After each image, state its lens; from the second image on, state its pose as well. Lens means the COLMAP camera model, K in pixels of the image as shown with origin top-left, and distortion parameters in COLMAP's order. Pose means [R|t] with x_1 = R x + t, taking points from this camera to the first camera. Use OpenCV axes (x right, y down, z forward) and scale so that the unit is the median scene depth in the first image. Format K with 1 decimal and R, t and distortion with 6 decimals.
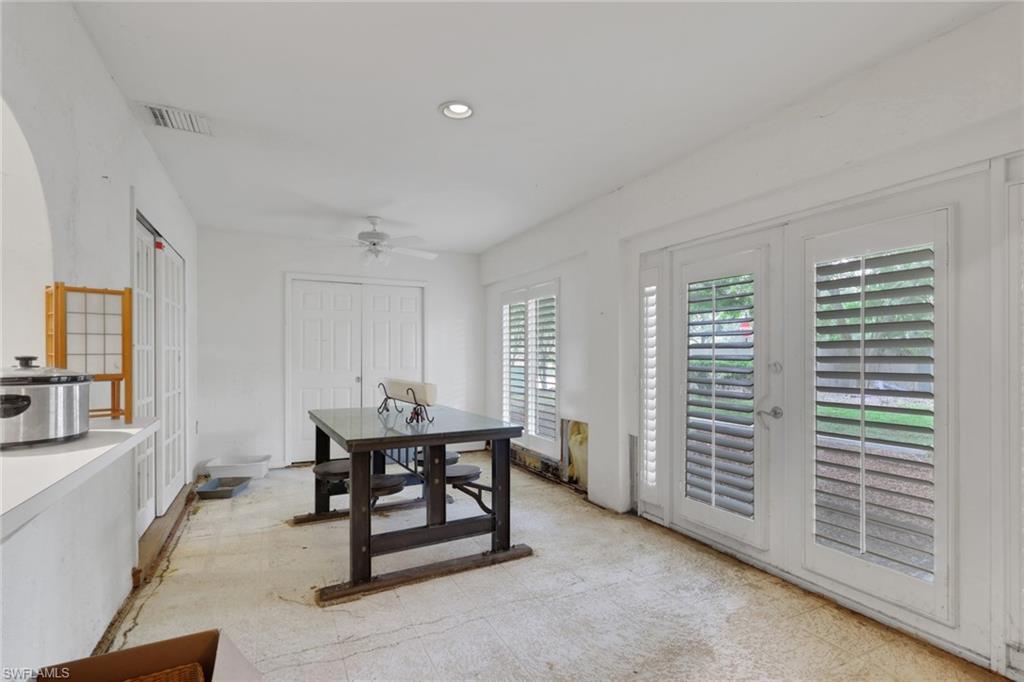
lens RADIAL K [[486.6, 0, 518.3], [0, 486.6, 352.0], [0, 0, 1]] dist [0.002564, 0.000439]
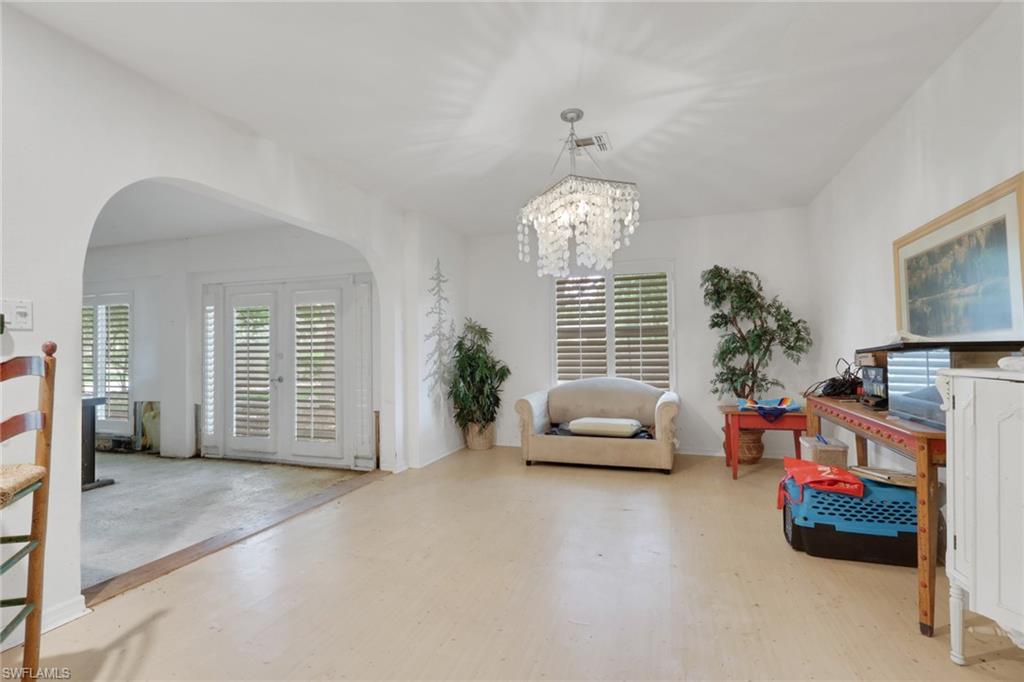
lens RADIAL K [[486.6, 0, 518.3], [0, 486.6, 352.0], [0, 0, 1]] dist [0.002564, 0.000439]
pose [[0.713855, 0.000654, 0.700293, -0.121112], [0.002916, 0.999988, -0.003907, 0.021289], [-0.700287, 0.004831, 0.713845, -0.843283]]
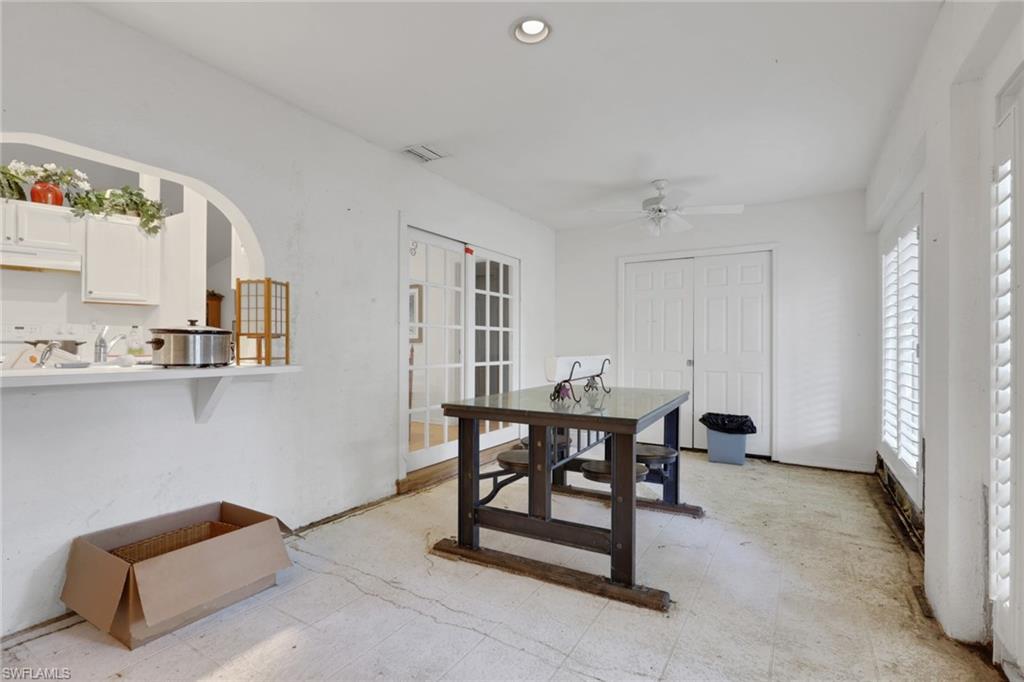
lens RADIAL K [[477.6, 0, 512.3], [0, 477.6, 345.0], [0, 0, 1]] dist [-0.000005, 0.000062]
pose [[0.530171, -0.000348, -0.847891, 0.424248], [-0.000395, 1.000000, -0.000657, 0.039665], [0.847891, 0.000683, 0.530171, 0.411010]]
